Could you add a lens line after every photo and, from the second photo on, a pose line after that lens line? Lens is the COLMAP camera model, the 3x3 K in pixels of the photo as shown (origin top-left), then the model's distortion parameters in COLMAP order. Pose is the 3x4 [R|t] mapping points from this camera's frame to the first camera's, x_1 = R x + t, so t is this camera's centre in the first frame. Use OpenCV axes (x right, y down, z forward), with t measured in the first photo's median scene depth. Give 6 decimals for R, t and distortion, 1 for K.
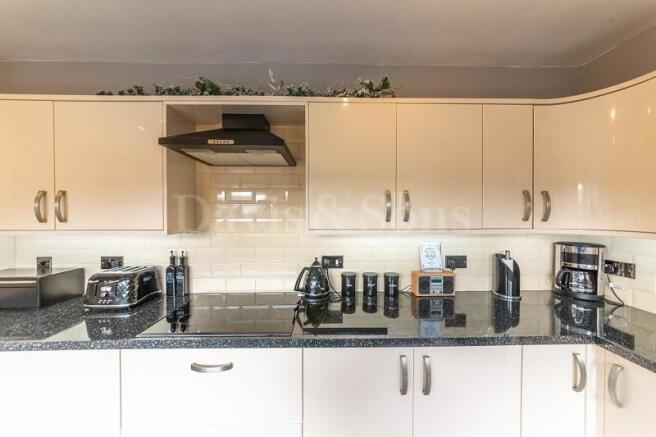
lens RADIAL K [[225.3, 0, 313.0], [0, 225.3, 218.3], [0, 0, 1]] dist [-0.000453, 0.000005]
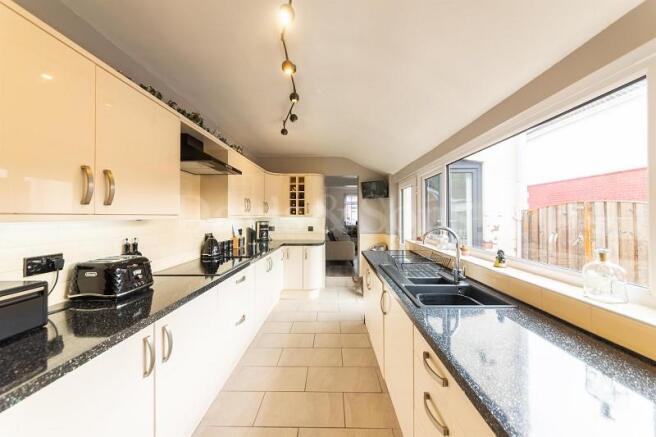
lens RADIAL K [[233.3, 0, 328.8], [0, 233.3, 216.8], [0, 0, 1]] dist [-0.000936, -0.000097]
pose [[0.035338, -0.001358, 0.999375, -1.749766], [0.003209, 0.999994, 0.001245, 0.053615], [-0.999370, 0.003163, 0.035342, 0.075558]]
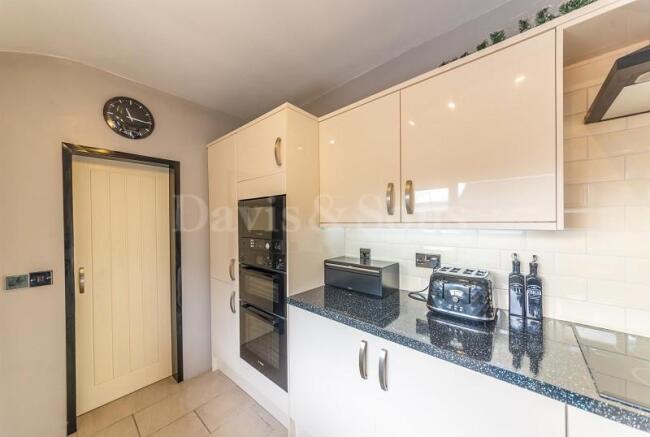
lens RADIAL K [[227.2, 0, 326.6], [0, 227.2, 223.2], [0, 0, 1]] dist [0.000285, 0.000004]
pose [[0.742446, -0.000313, -0.669906, -0.631107], [0.013335, 0.999809, 0.014312, 0.029081], [0.669773, -0.019559, 0.742308, 0.043393]]
